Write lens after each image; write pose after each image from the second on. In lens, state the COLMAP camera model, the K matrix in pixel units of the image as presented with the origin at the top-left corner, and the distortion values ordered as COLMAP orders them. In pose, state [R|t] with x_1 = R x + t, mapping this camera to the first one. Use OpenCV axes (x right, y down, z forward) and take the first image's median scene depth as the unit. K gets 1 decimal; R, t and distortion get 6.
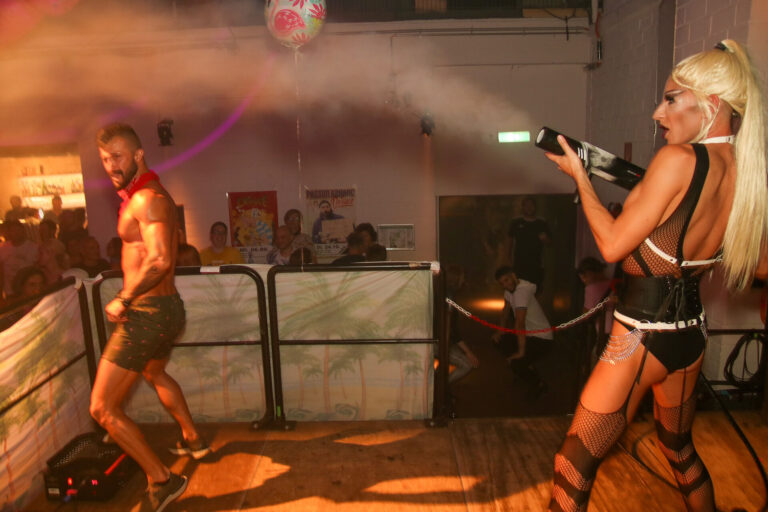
lens RADIAL K [[753.0, 0, 384.0], [0, 753.0, 256.0], [0, 0, 1]] dist [-0.004226, -0.011934]
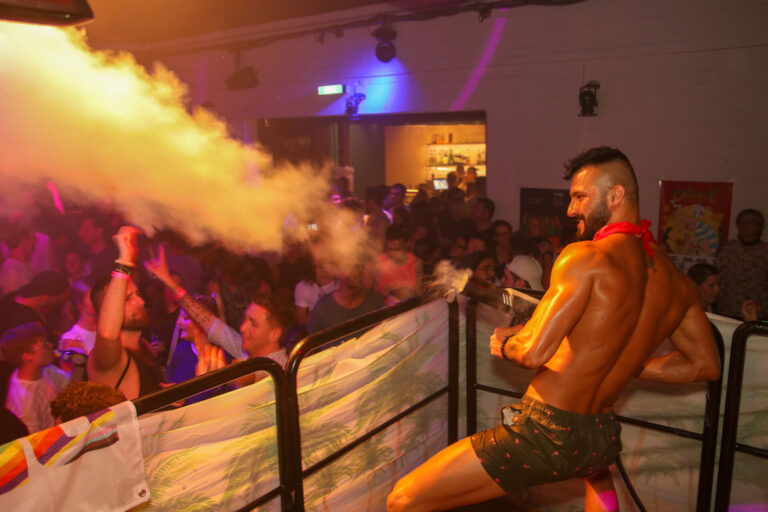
lens RADIAL K [[669.0, 0, 384.0], [0, 669.0, 256.0], [0, 0, 1]] dist [-0.036544, 0.007392]
pose [[0.845379, 0.134006, -0.517086, -0.088004], [-0.103814, 0.990781, 0.087042, -0.038109], [0.523983, -0.019902, 0.851496, 0.285856]]
